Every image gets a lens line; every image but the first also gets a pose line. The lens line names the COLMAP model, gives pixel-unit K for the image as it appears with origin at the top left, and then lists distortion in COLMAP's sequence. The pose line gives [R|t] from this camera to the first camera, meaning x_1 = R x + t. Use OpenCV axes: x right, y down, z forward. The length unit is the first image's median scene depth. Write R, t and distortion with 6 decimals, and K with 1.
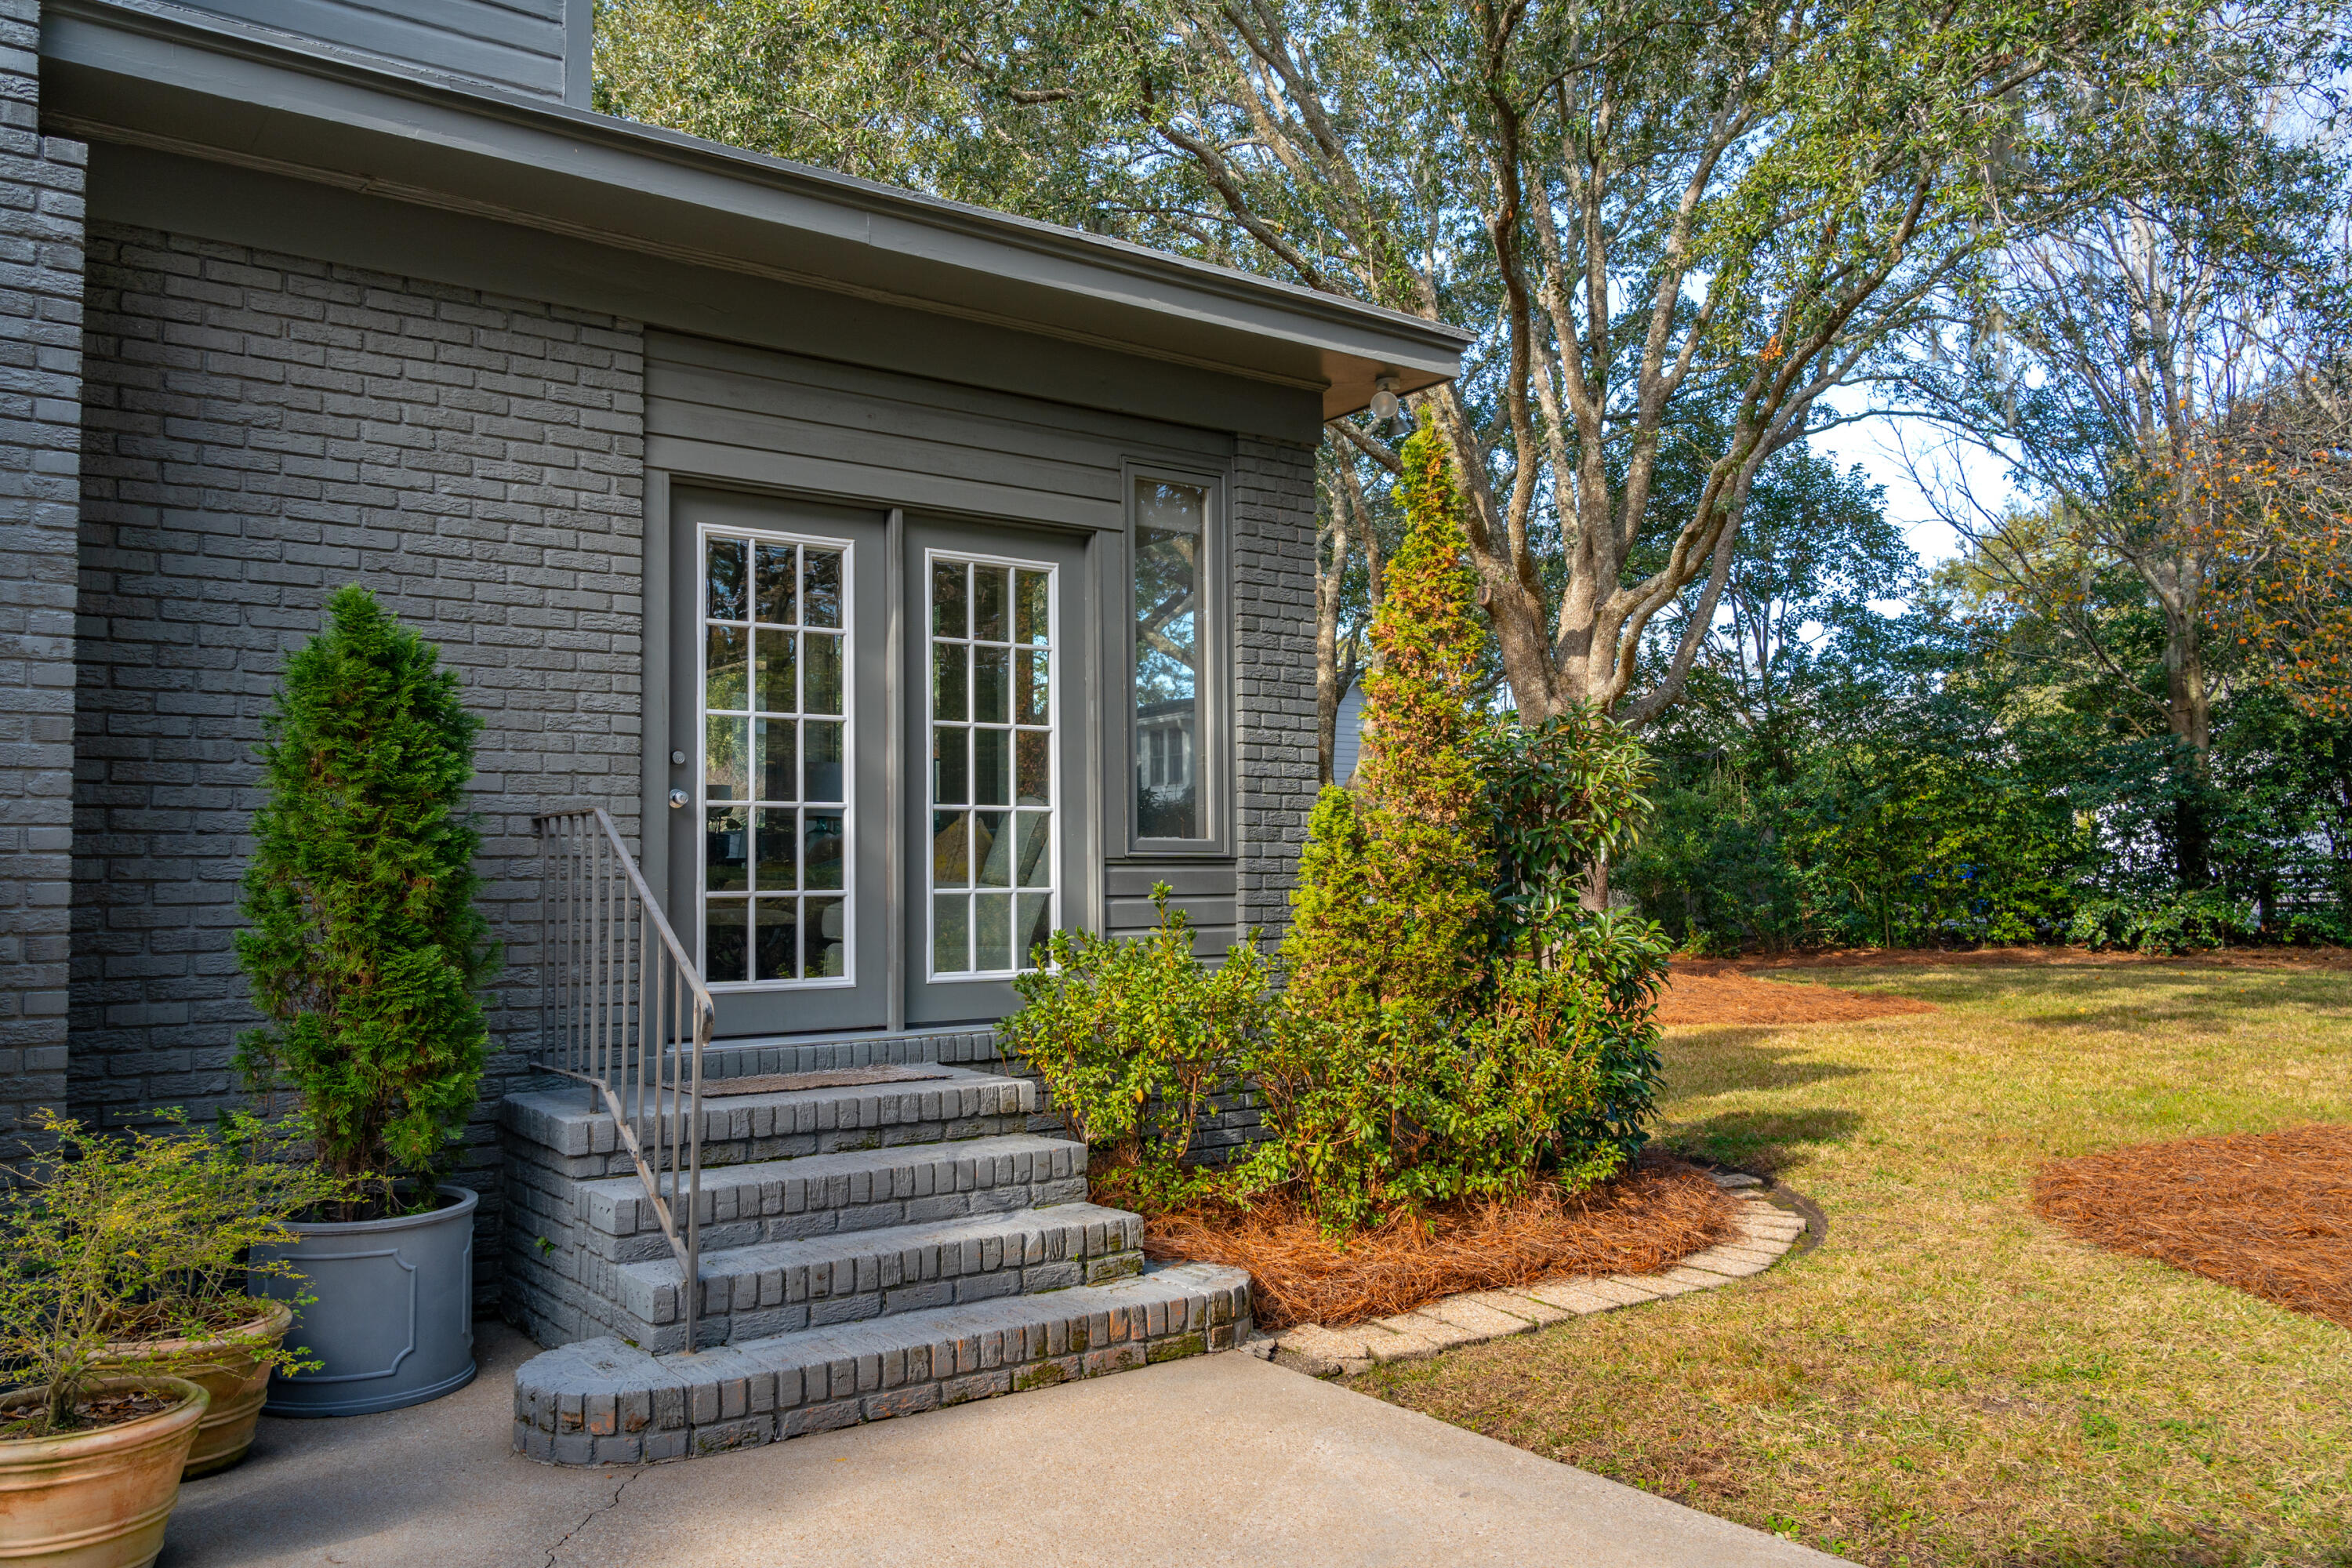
lens RADIAL K [[1794.3, 0, 1176.9], [0, 1794.3, 798.4], [0, 0, 1]] dist [-0.005489, 0.014664]
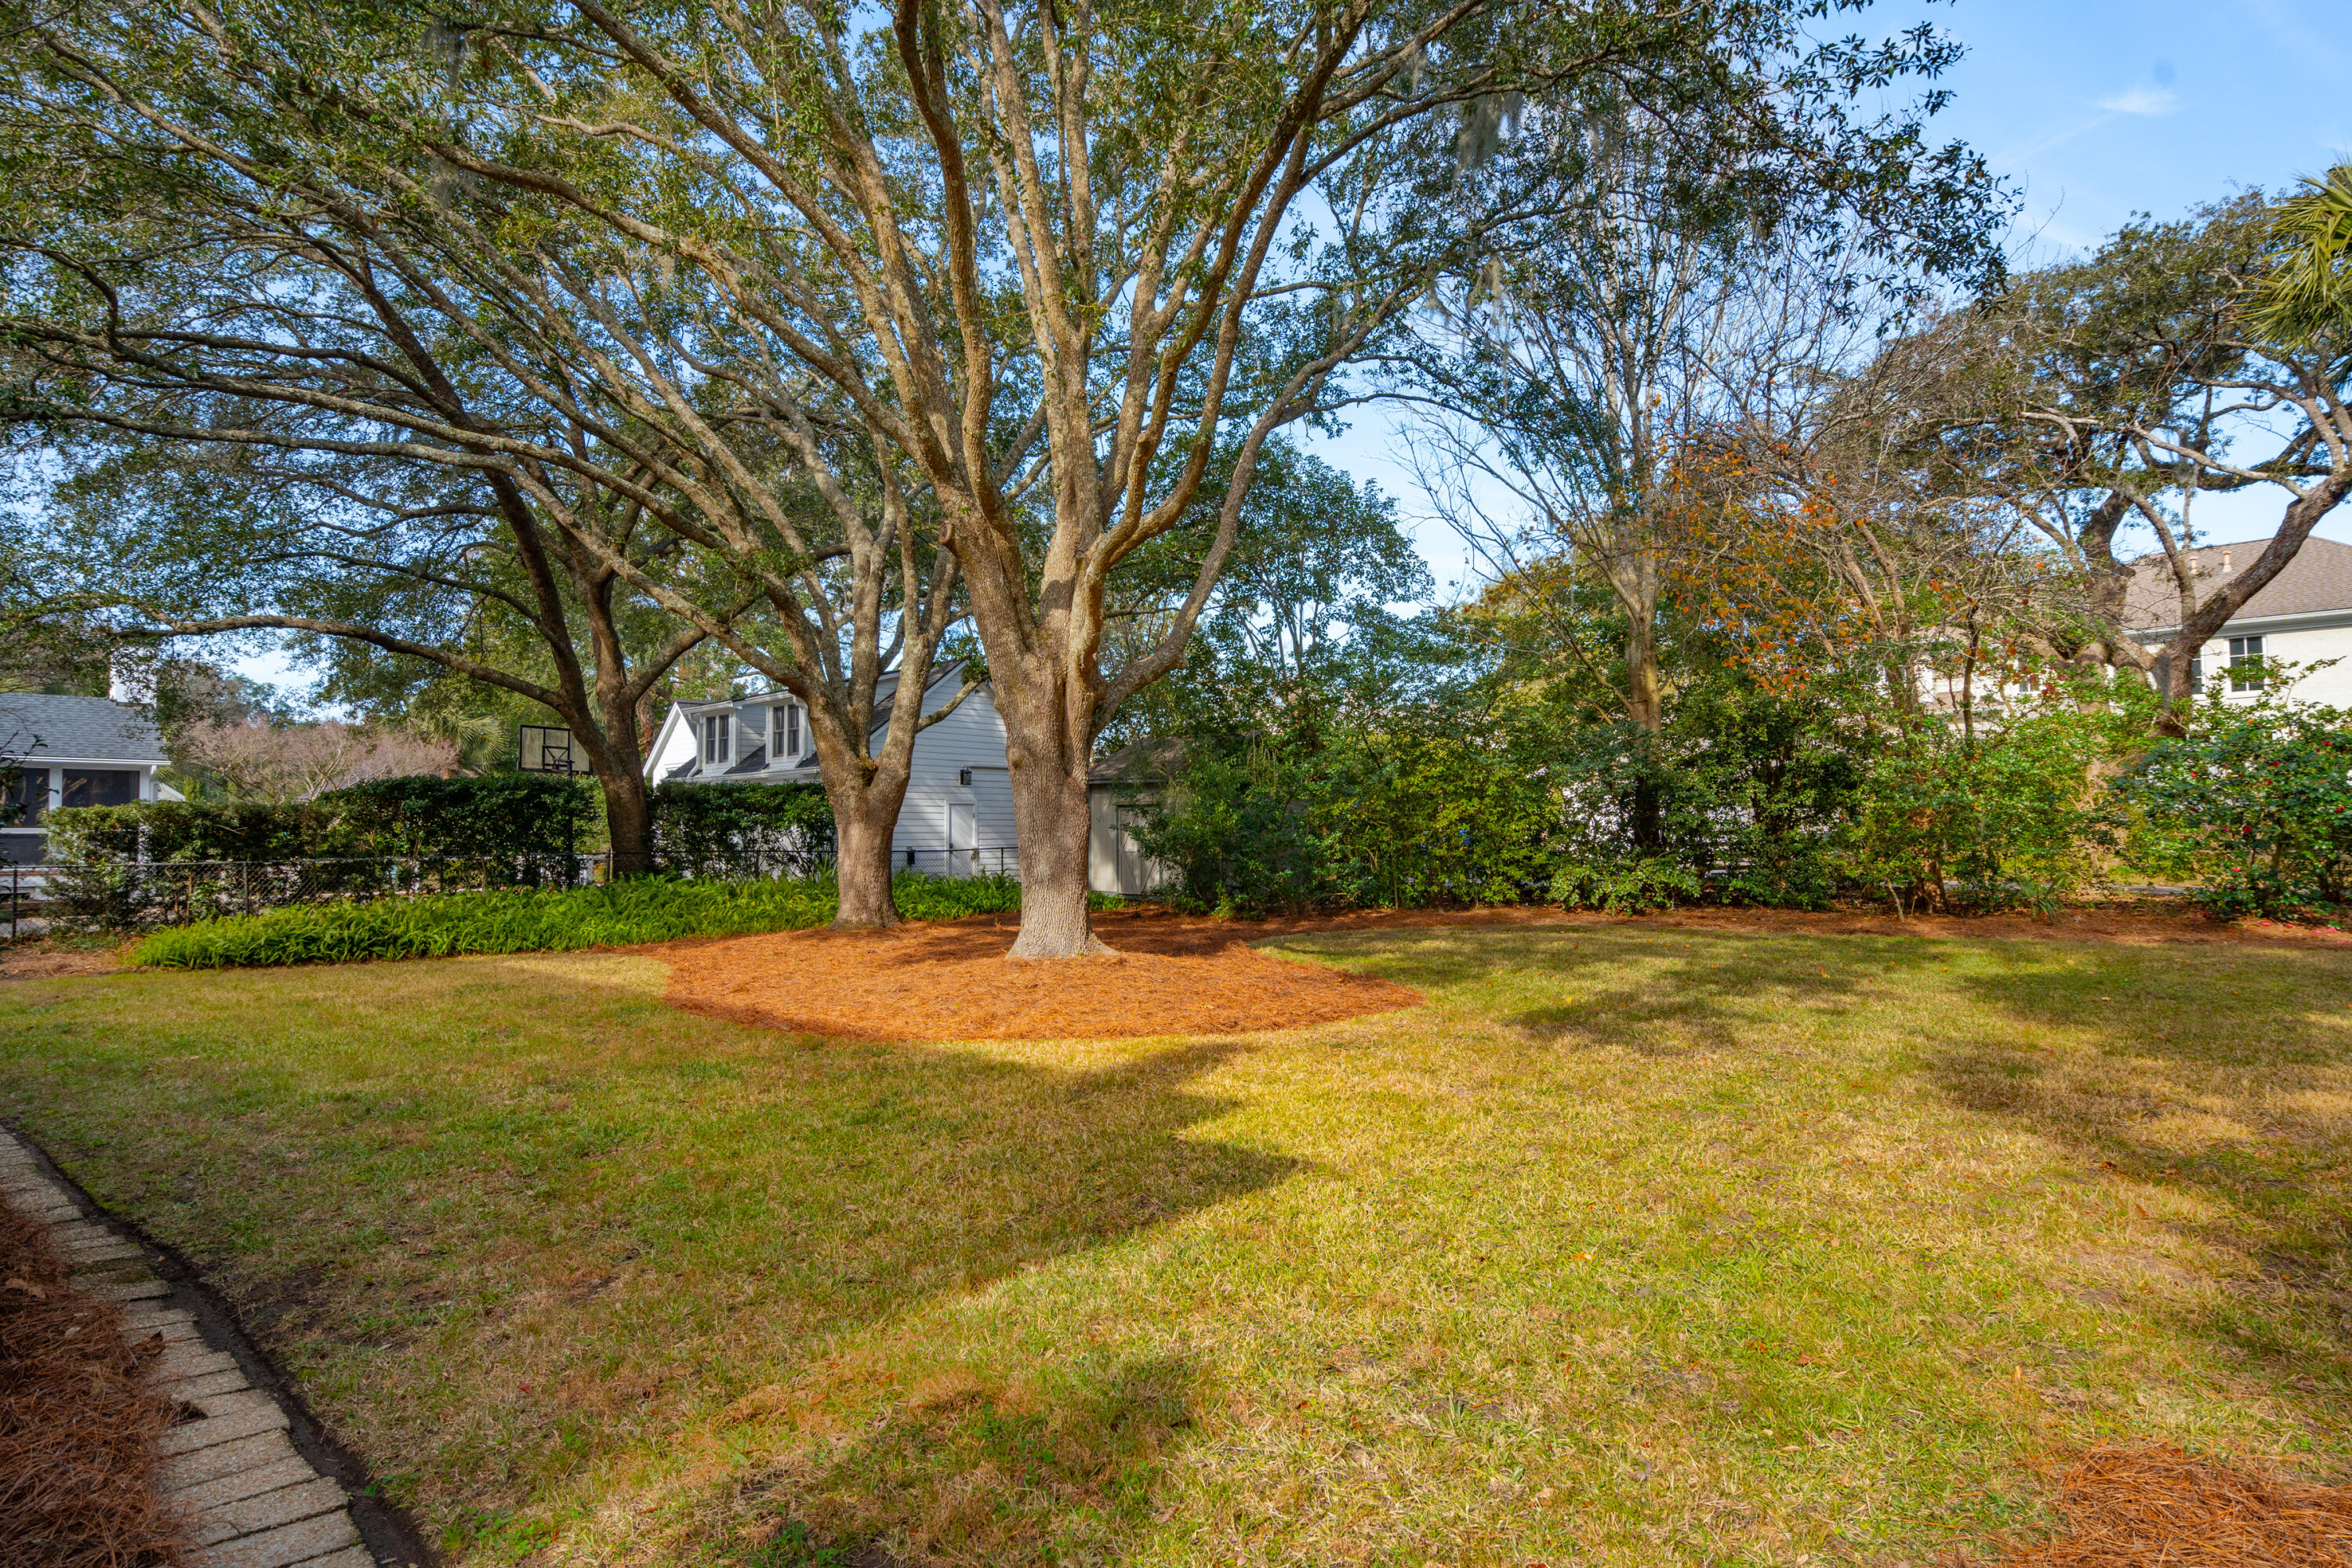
lens RADIAL K [[1280.9, 0, 1173.7], [0, 1280.9, 780.6], [0, 0, 1]] dist [0.005456, -0.000029]
pose [[0.982604, 0.010649, 0.185406, 0.111268], [-0.010883, 0.999941, 0.000243, 0.004957], [-0.185392, -0.002256, 0.982662, 0.241738]]
